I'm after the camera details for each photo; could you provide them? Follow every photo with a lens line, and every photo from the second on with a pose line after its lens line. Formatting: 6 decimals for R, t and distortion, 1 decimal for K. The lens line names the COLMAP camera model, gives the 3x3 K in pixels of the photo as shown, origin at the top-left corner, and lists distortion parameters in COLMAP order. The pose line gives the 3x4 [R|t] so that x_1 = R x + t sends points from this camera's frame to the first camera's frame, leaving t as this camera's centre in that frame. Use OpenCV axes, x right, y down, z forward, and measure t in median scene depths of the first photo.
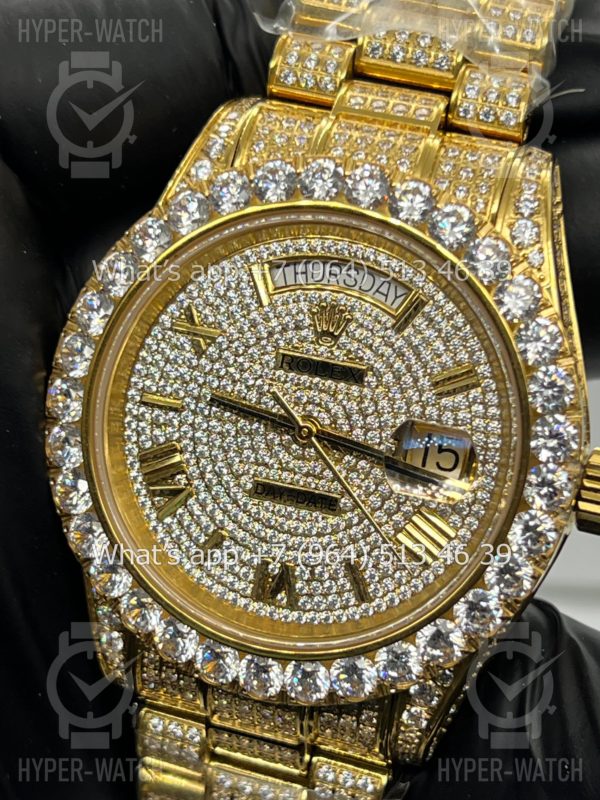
lens RADIAL K [[1928.7, 0, 296.2], [0, 1928.7, 406.7], [0, 0, 1]] dist [0.190345, 0.000000]
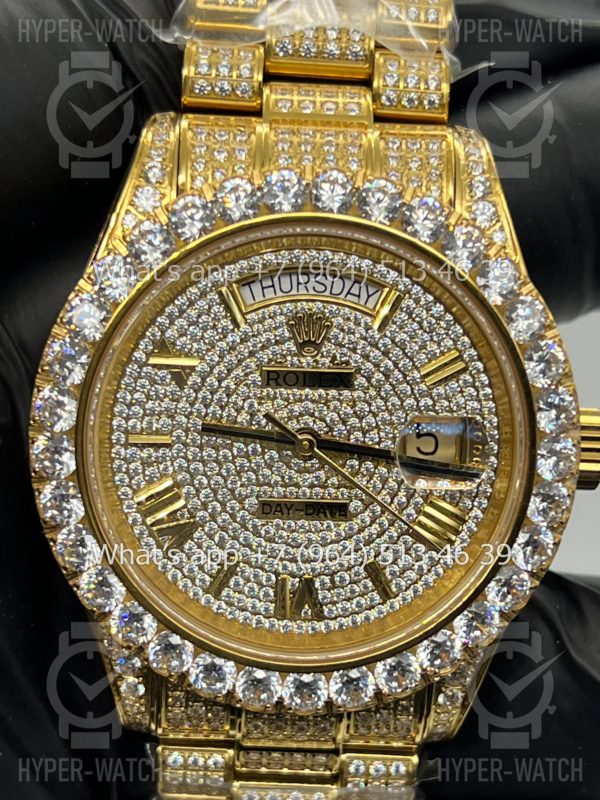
lens RADIAL K [[1928.7, 0, 307.7], [0, 1928.7, 420.6], [0, 0, 1]] dist [0.190345, 0.000000]
pose [[0.948007, -0.182162, 0.260961, -0.249650], [0.164829, 0.982475, 0.087026, -0.084862], [-0.272240, -0.039487, 0.961419, 0.041122]]
